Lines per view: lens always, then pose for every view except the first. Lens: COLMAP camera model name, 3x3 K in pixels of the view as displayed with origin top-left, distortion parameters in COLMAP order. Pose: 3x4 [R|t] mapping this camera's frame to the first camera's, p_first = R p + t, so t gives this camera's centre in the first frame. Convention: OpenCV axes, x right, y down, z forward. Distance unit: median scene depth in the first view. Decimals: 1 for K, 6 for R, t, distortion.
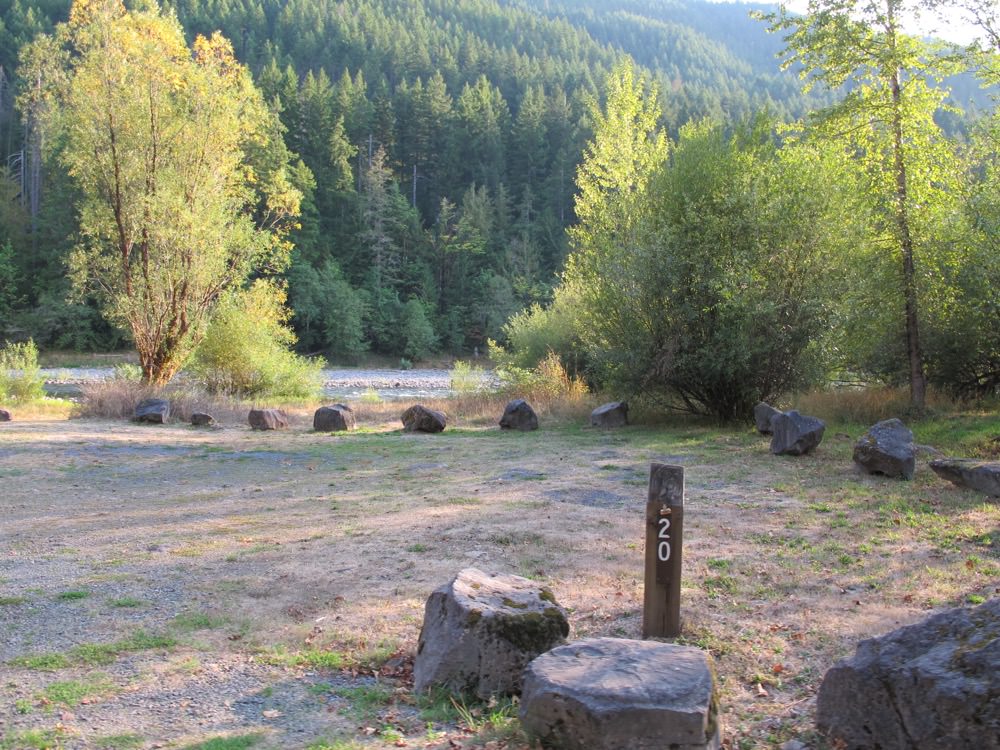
lens RADIAL K [[813.4, 0, 501.6], [0, 813.4, 373.8], [0, 0, 1]] dist [-0.083663, 0.014417]
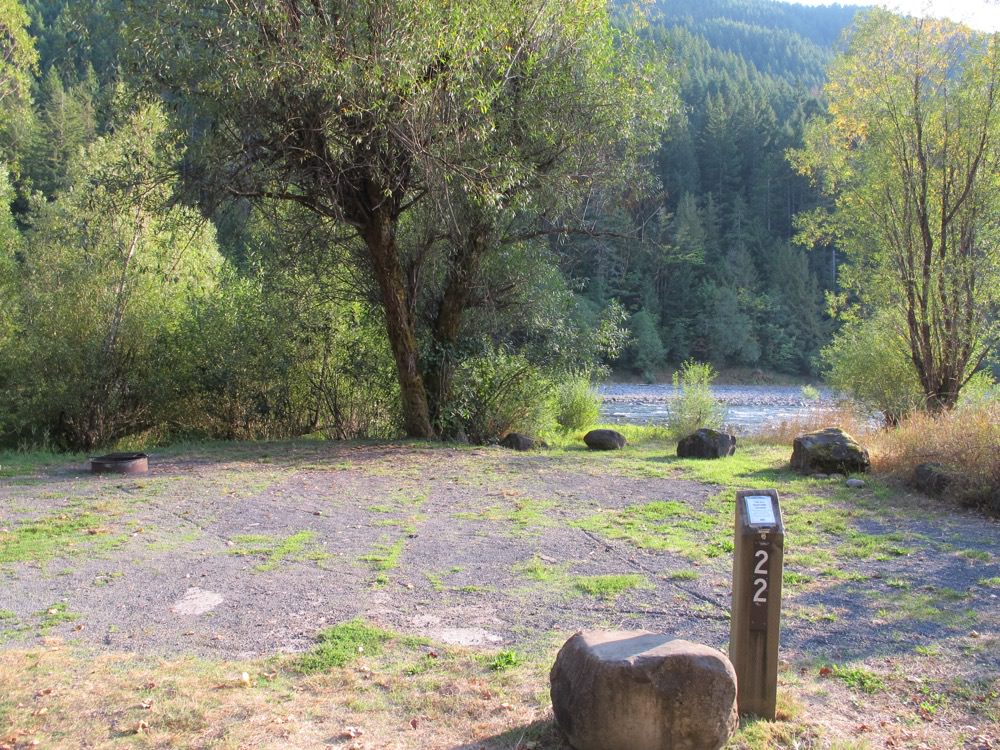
lens RADIAL K [[813.4, 0, 496.9], [0, 813.4, 375.2], [0, 0, 1]] dist [-0.083663, 0.014417]
pose [[0.996205, 0.010752, -0.086377, -0.150528], [-0.011617, 0.999887, -0.009526, -0.002767], [0.086264, 0.010493, 0.996217, 0.014068]]
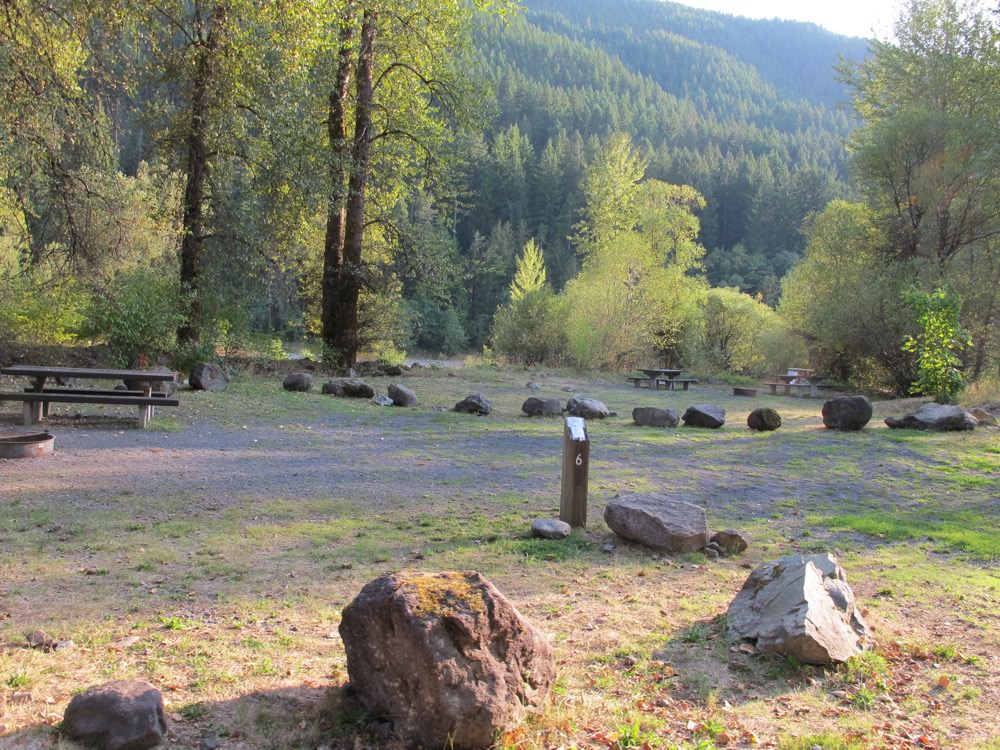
lens RADIAL K [[813.4, 0, 502.5], [0, 813.4, 375.6], [0, 0, 1]] dist [-0.083663, 0.014417]
pose [[0.998242, 0.040028, -0.043712, 0.030936], [-0.039761, 0.999185, 0.006961, 0.004622], [0.043955, -0.005210, 0.999020, -0.259969]]
